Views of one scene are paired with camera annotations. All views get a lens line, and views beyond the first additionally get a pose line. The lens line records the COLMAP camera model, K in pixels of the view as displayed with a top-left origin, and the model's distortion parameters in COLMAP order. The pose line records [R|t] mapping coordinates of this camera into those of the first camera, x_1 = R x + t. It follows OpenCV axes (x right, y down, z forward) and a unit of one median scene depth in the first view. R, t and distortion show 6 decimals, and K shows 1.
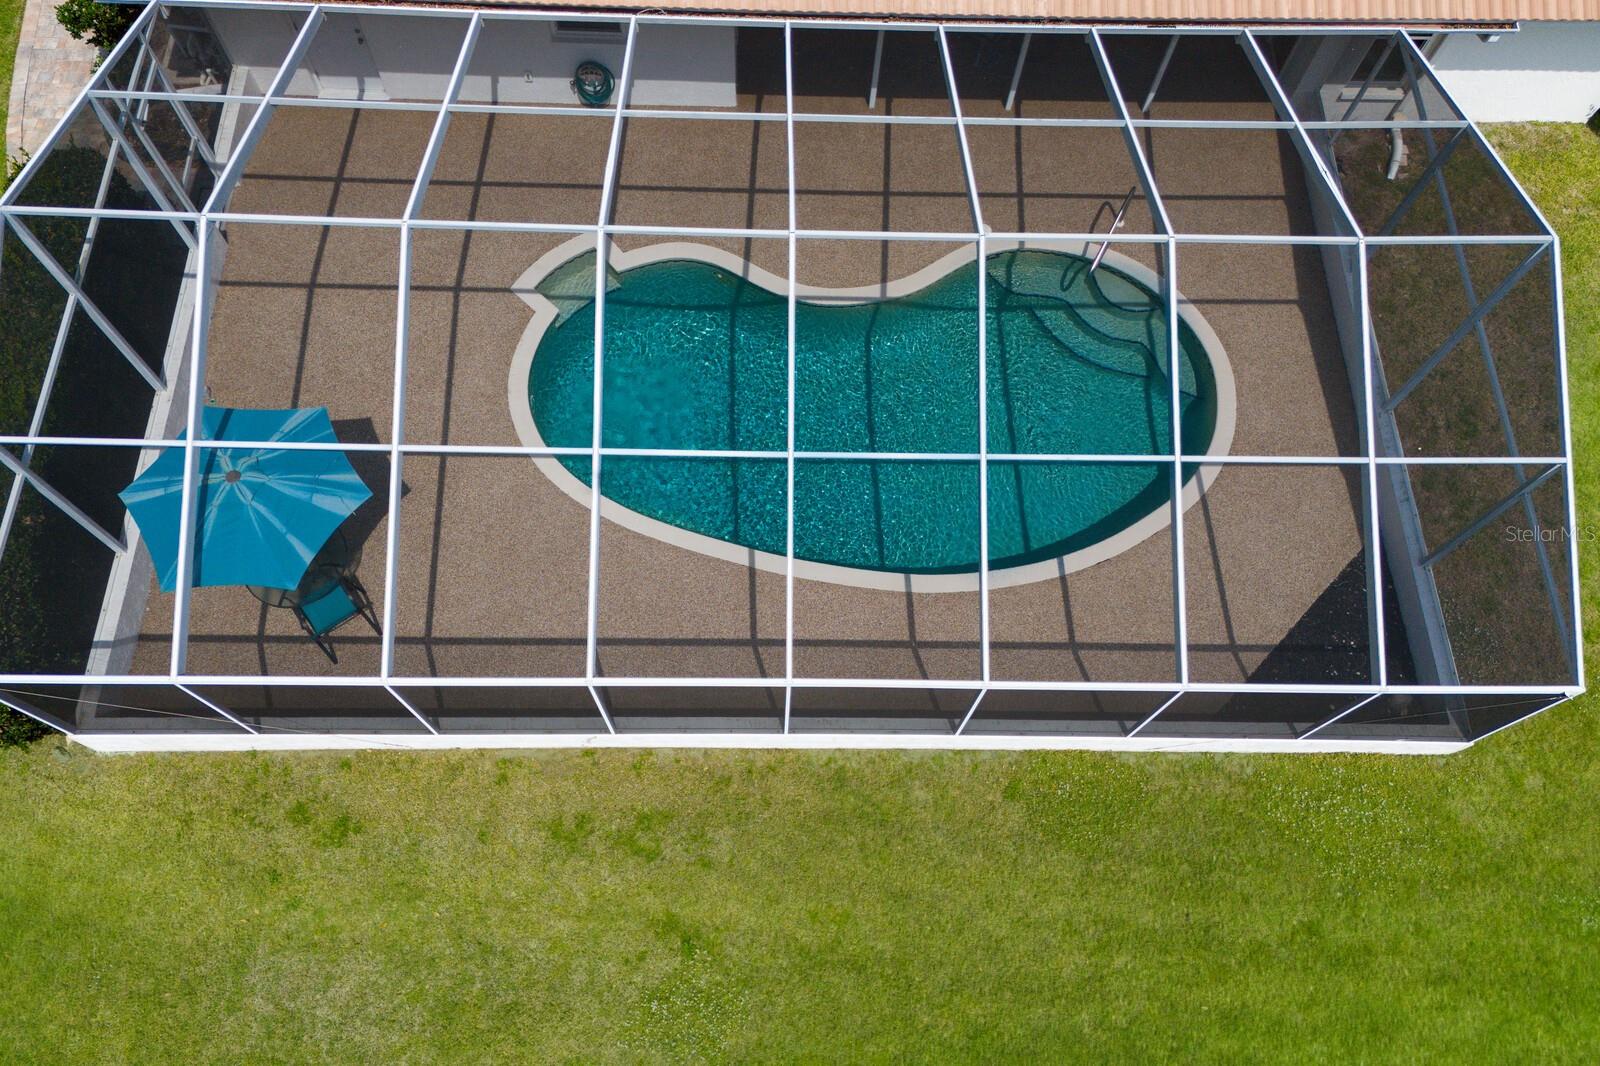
lens RADIAL K [[1155.9, 0, 794.6], [0, 1155.9, 526.9], [0, 0, 1]] dist [0.038977, -0.004782]
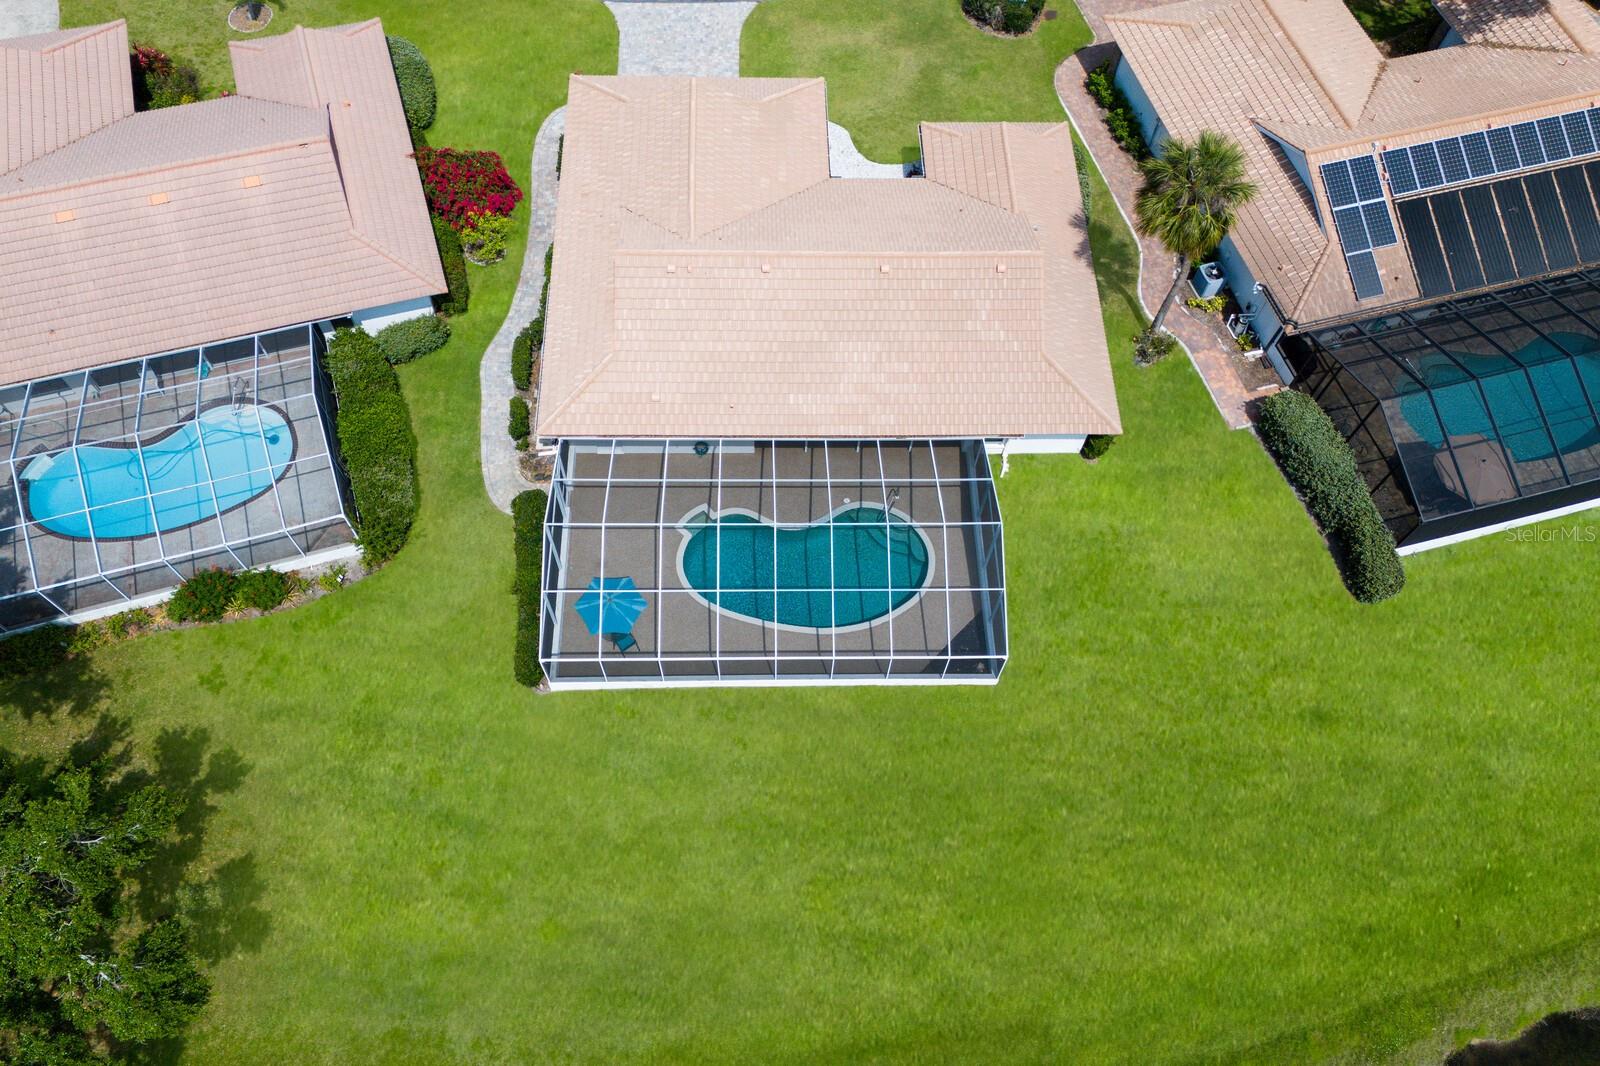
lens RADIAL K [[1155.9, 0, 787.7], [0, 1155.9, 542.2], [0, 0, 1]] dist [0.038977, -0.004782]
pose [[0.999786, -0.017664, -0.010772, 0.058422], [0.017090, 0.998540, -0.051246, -0.026302], [0.011662, 0.051051, 0.998628, -1.887323]]
